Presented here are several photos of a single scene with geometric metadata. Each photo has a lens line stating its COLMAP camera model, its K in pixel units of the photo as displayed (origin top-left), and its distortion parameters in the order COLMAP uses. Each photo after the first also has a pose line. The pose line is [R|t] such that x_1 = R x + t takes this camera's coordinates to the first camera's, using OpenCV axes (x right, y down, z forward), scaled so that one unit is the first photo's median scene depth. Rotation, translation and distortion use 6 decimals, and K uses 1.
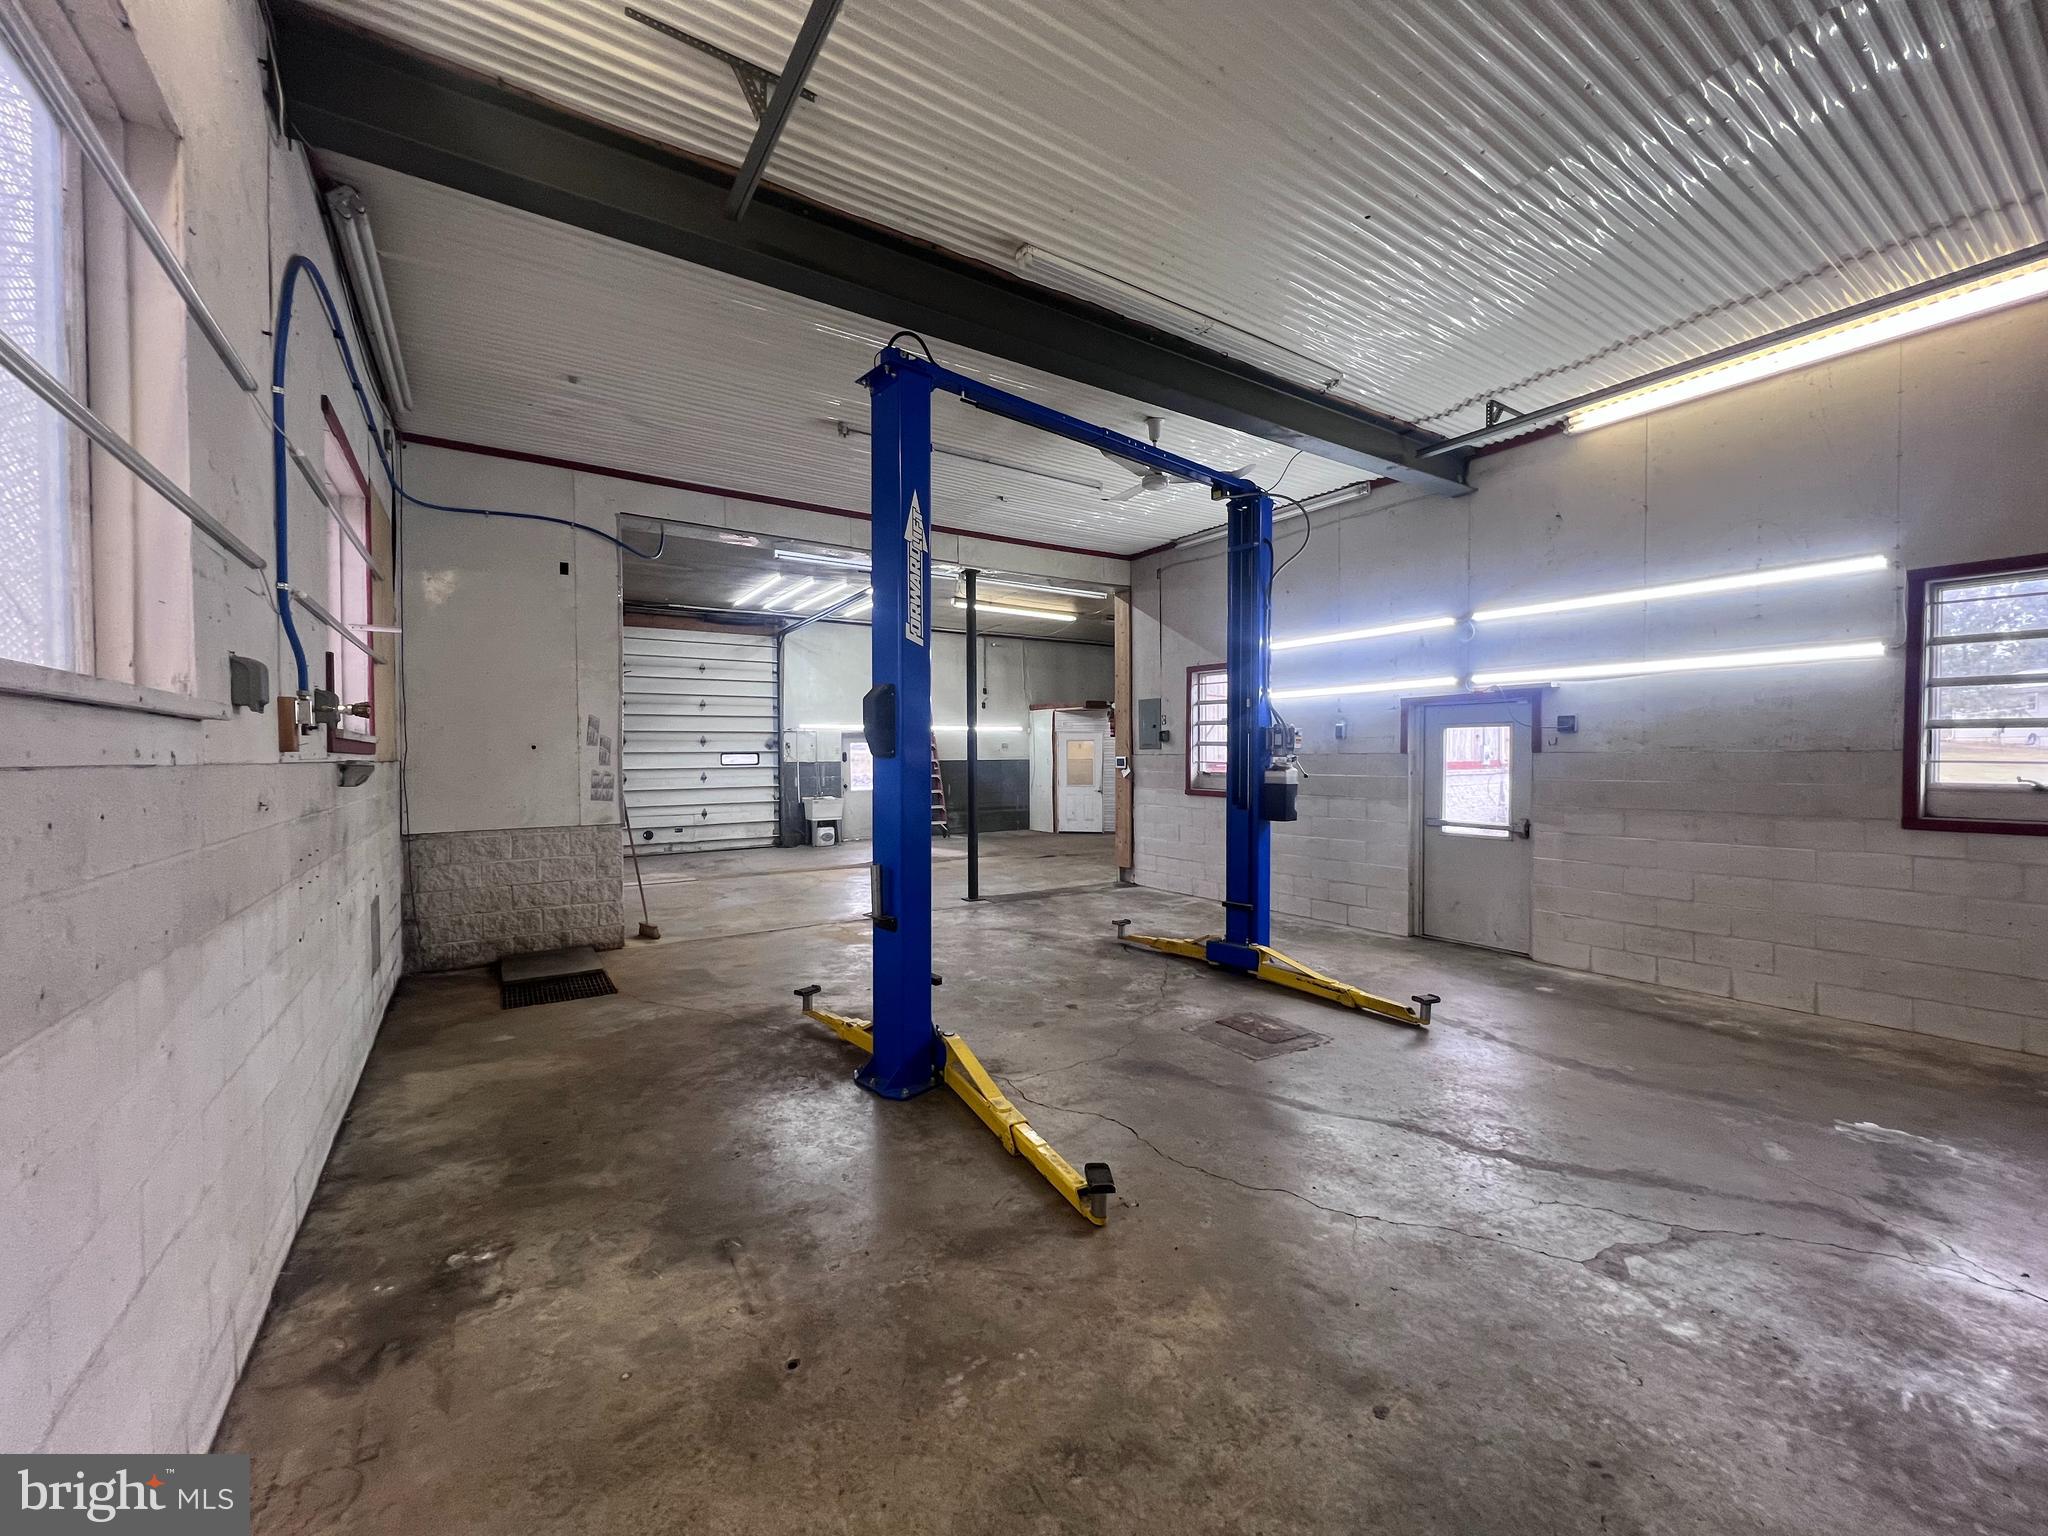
lens RADIAL K [[827.2, 0, 1024.0], [0, 827.2, 768.0], [0, 0, 1]] dist [0.001109, 0.000199]
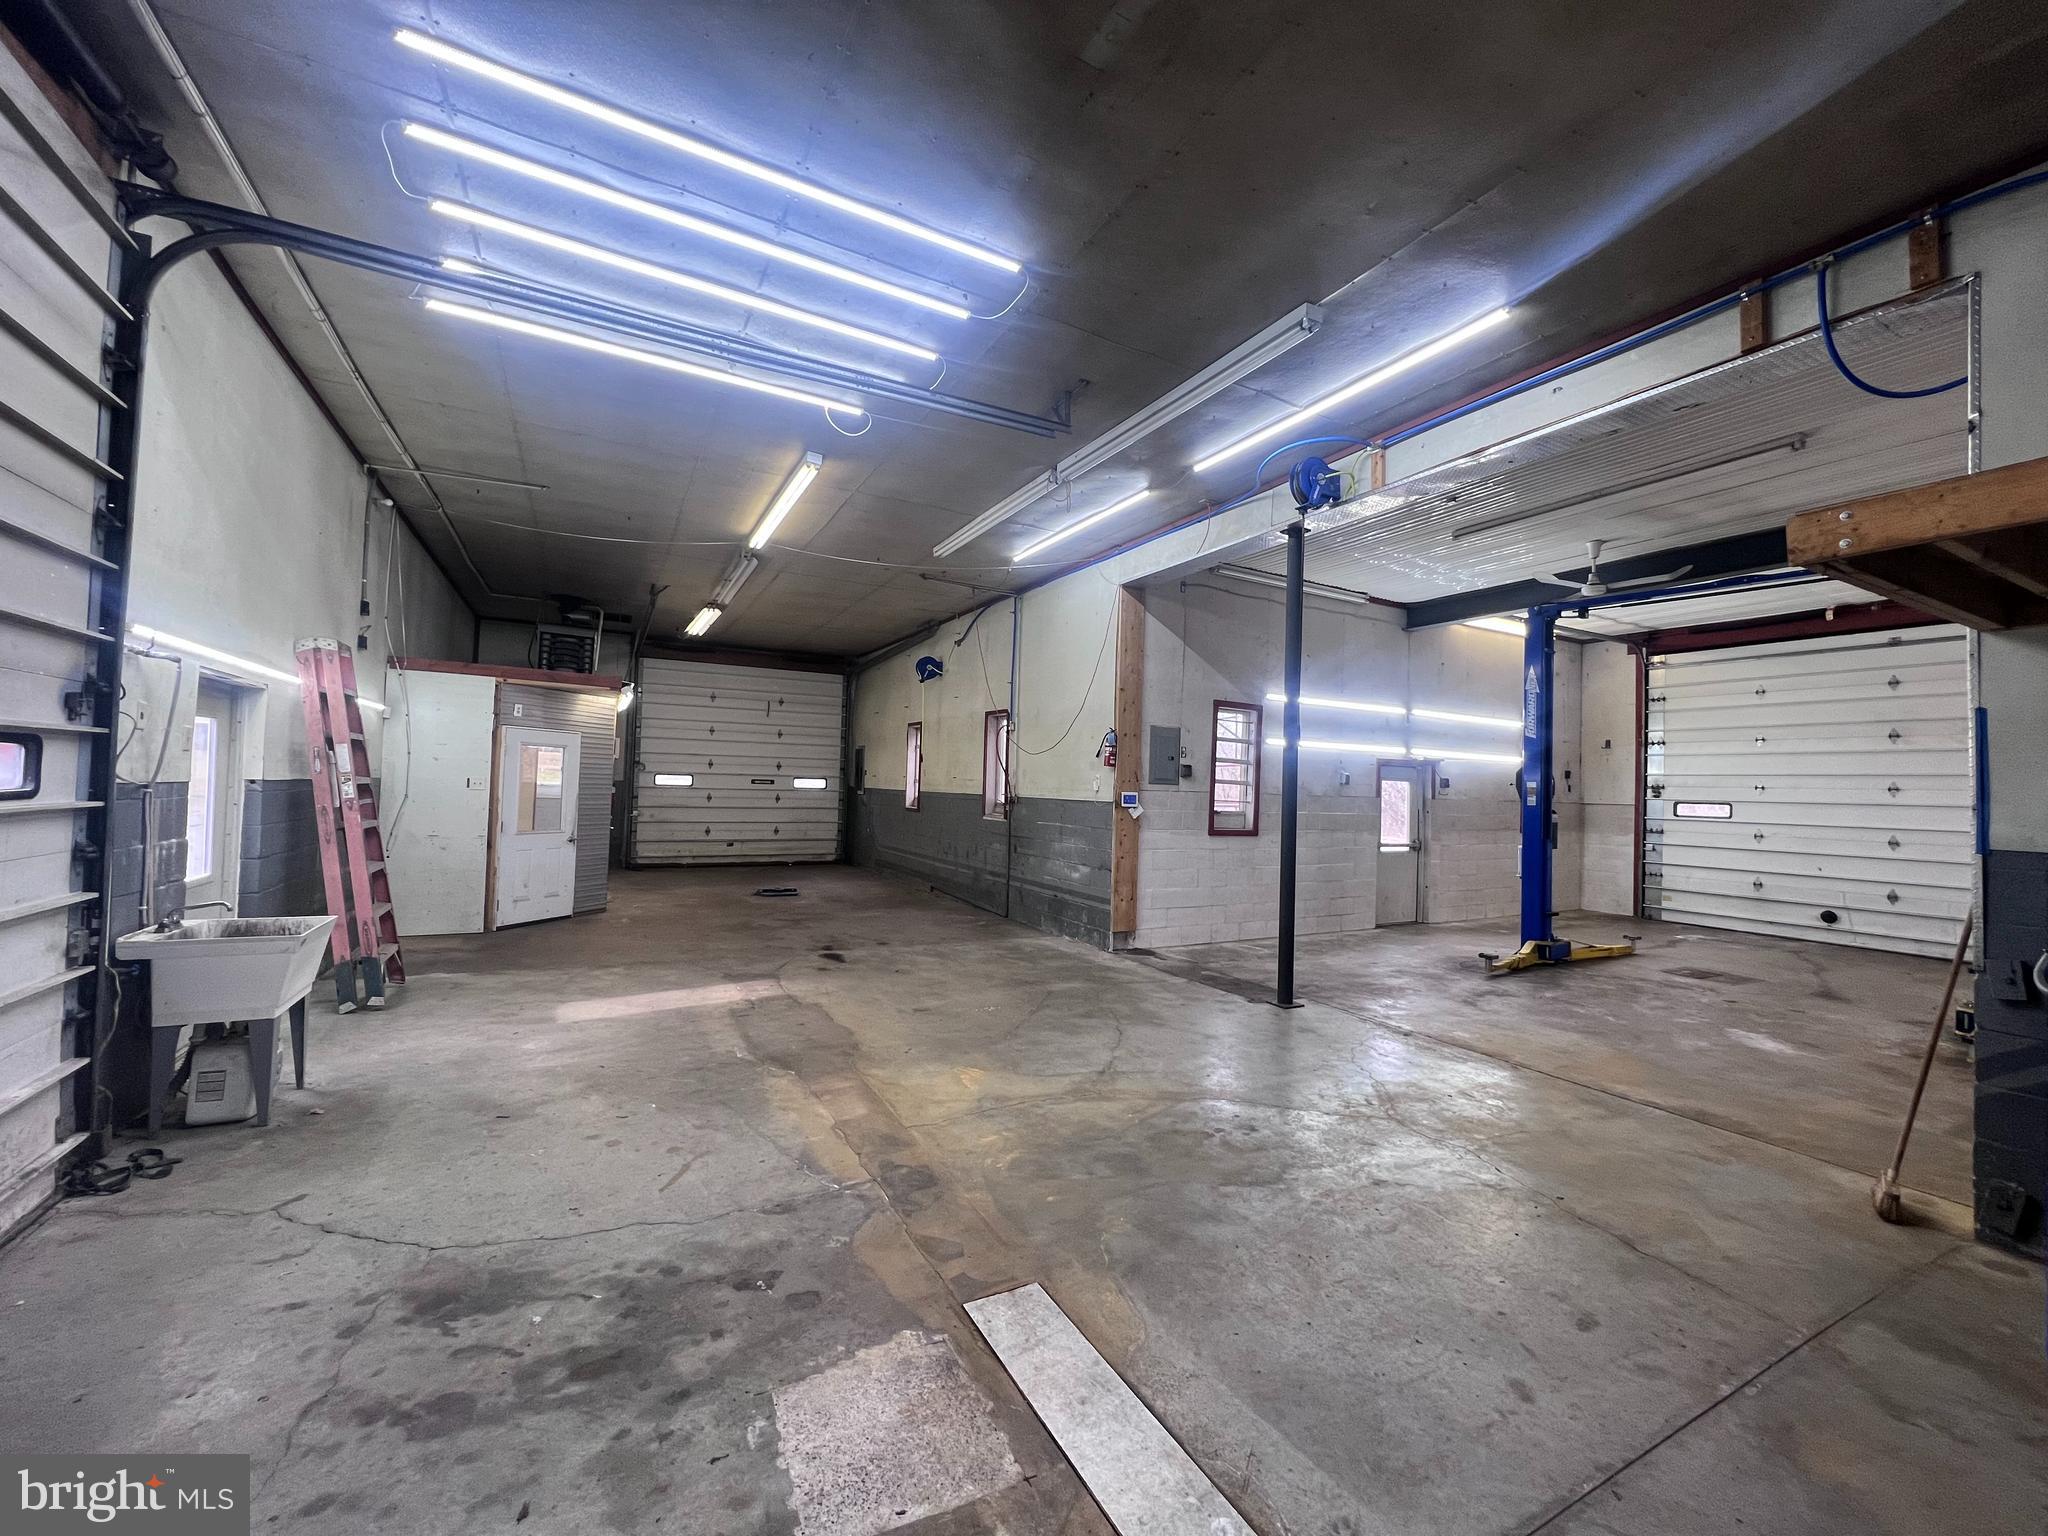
lens RADIAL K [[827.2, 0, 1024.0], [0, 827.2, 768.0], [0, 0, 1]] dist [0.001109, 0.000199]
pose [[0.060373, 0.030717, 0.997703, -1.179792], [-0.013974, 0.999454, -0.029925, -0.020463], [-0.998078, -0.012135, 0.060769, 1.822083]]
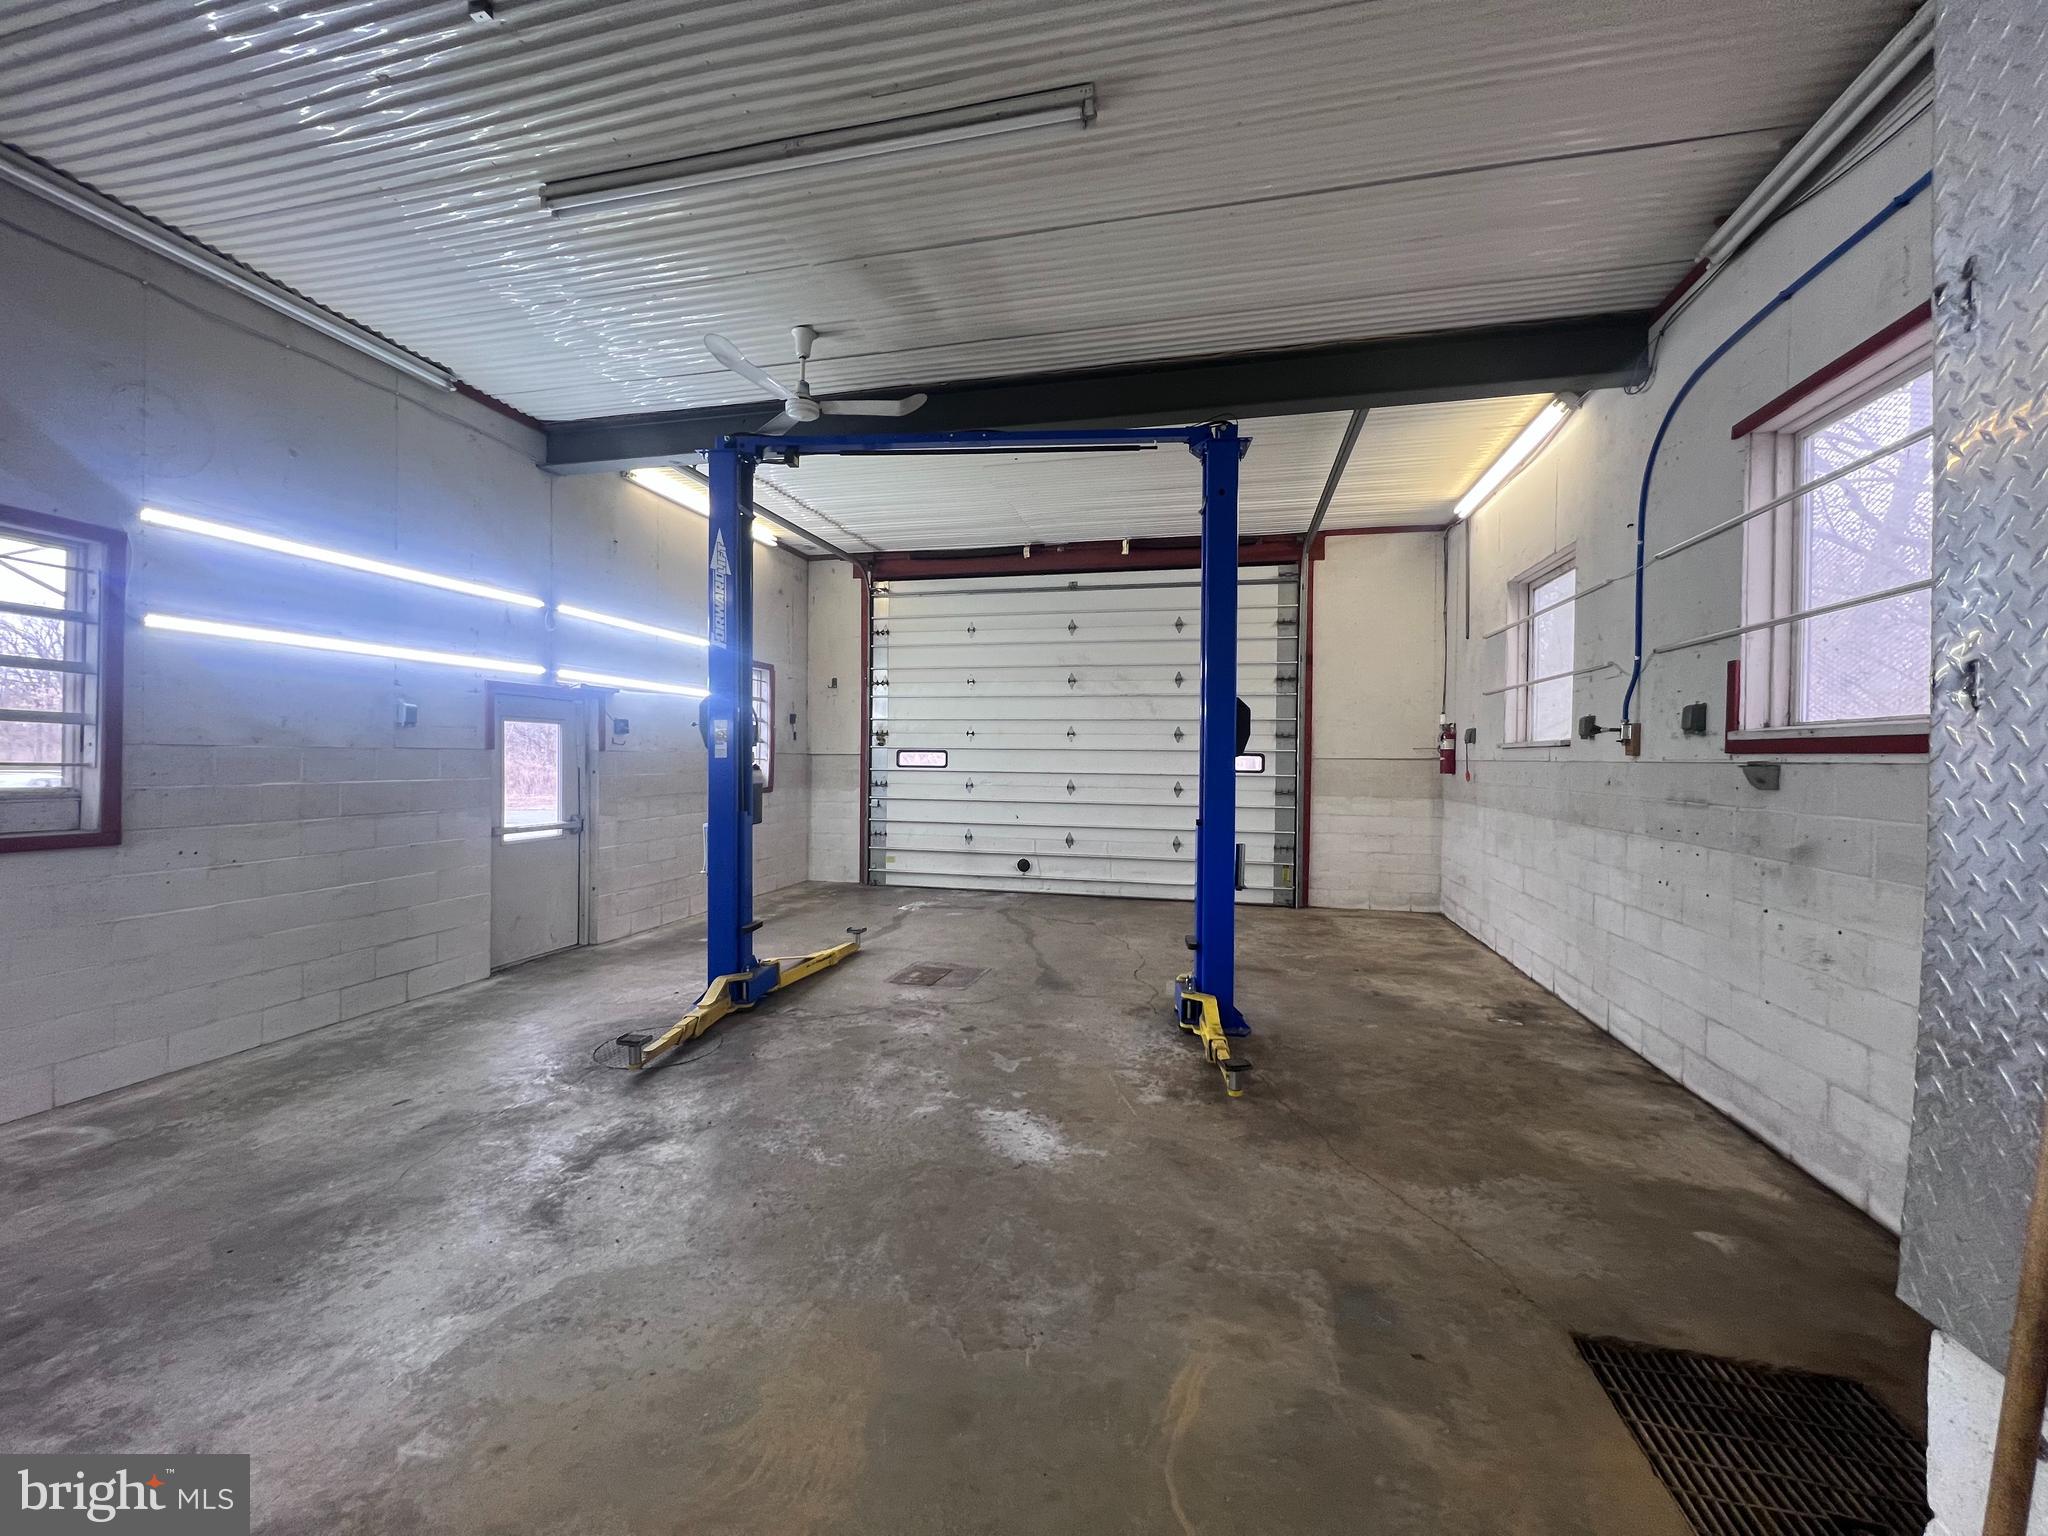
lens RADIAL K [[827.2, 0, 1024.0], [0, 827.2, 768.0], [0, 0, 1]] dist [0.001109, 0.000199]
pose [[-0.693807, -0.011173, 0.720074, -0.574503], [0.004097, 0.999802, 0.019461, -0.015815], [-0.720149, 0.016452, -0.693624, 1.423297]]
